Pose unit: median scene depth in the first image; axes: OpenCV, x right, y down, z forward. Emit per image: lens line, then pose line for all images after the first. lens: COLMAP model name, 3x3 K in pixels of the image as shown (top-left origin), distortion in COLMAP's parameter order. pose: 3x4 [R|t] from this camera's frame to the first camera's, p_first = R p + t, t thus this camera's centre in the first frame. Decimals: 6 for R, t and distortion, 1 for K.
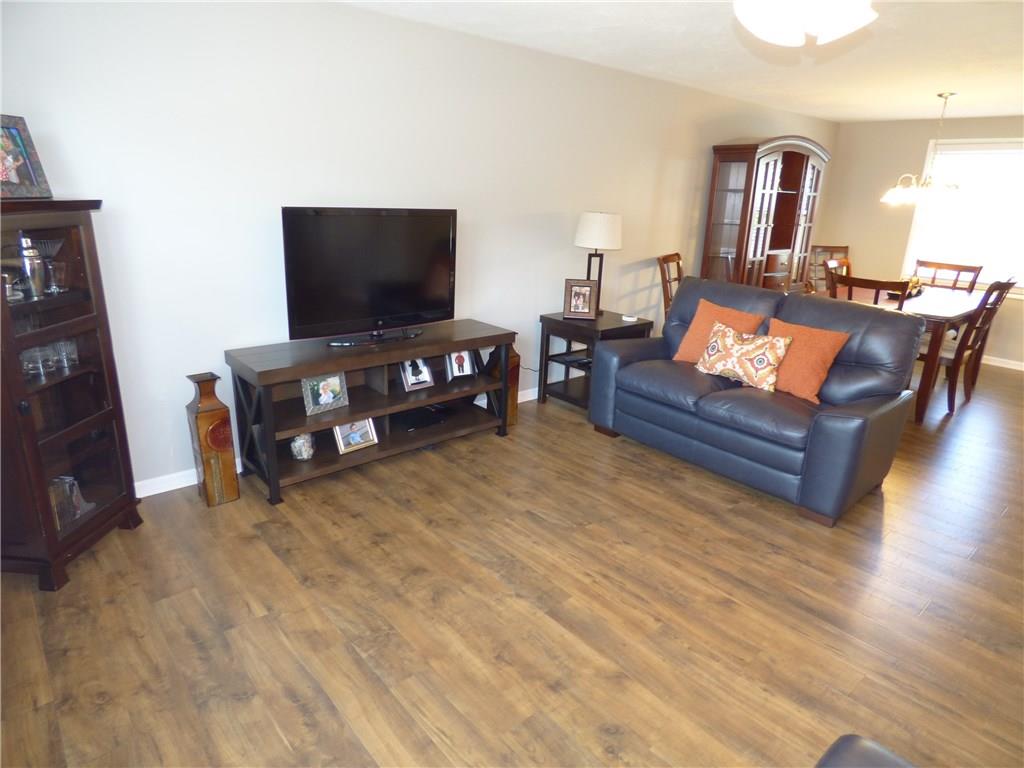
lens RADIAL K [[615.8, 0, 512.0], [0, 615.8, 384.0], [0, 0, 1]] dist [-0.001818, -0.001448]
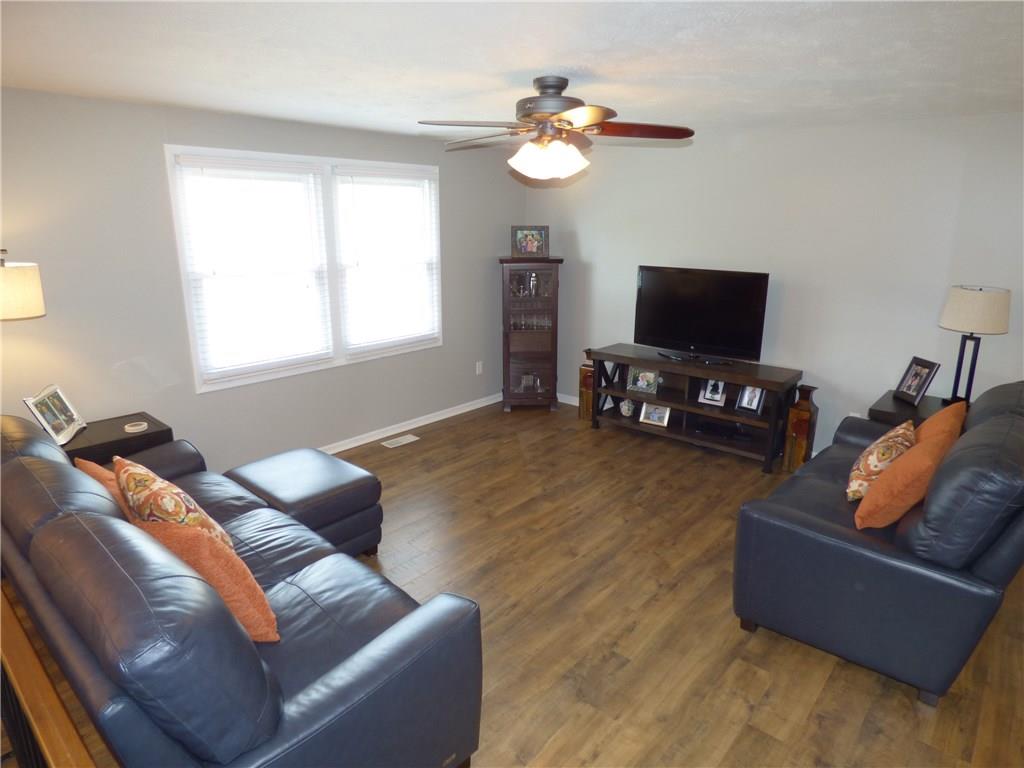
lens RADIAL K [[615.8, 0, 512.0], [0, 615.8, 384.0], [0, 0, 1]] dist [-0.001818, -0.001448]
pose [[0.134766, 0.222645, -0.965540, 1.237335], [-0.296654, 0.938800, 0.175073, -0.161344], [0.945428, 0.262837, 0.192567, 0.391360]]
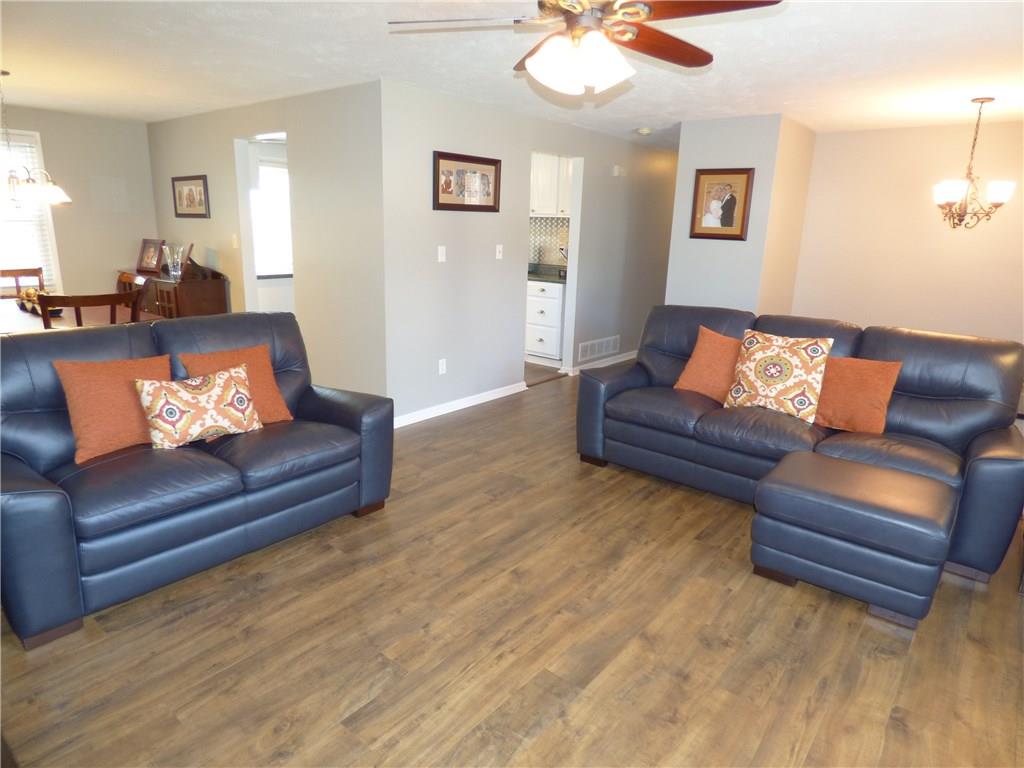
lens RADIAL K [[615.8, 0, 512.0], [0, 615.8, 384.0], [0, 0, 1]] dist [-0.001818, -0.001448]
pose [[-0.164475, -0.285517, 0.944155, -0.475816], [0.260115, 0.910754, 0.320729, -0.250512], [-0.951466, 0.298341, -0.075529, 0.772023]]
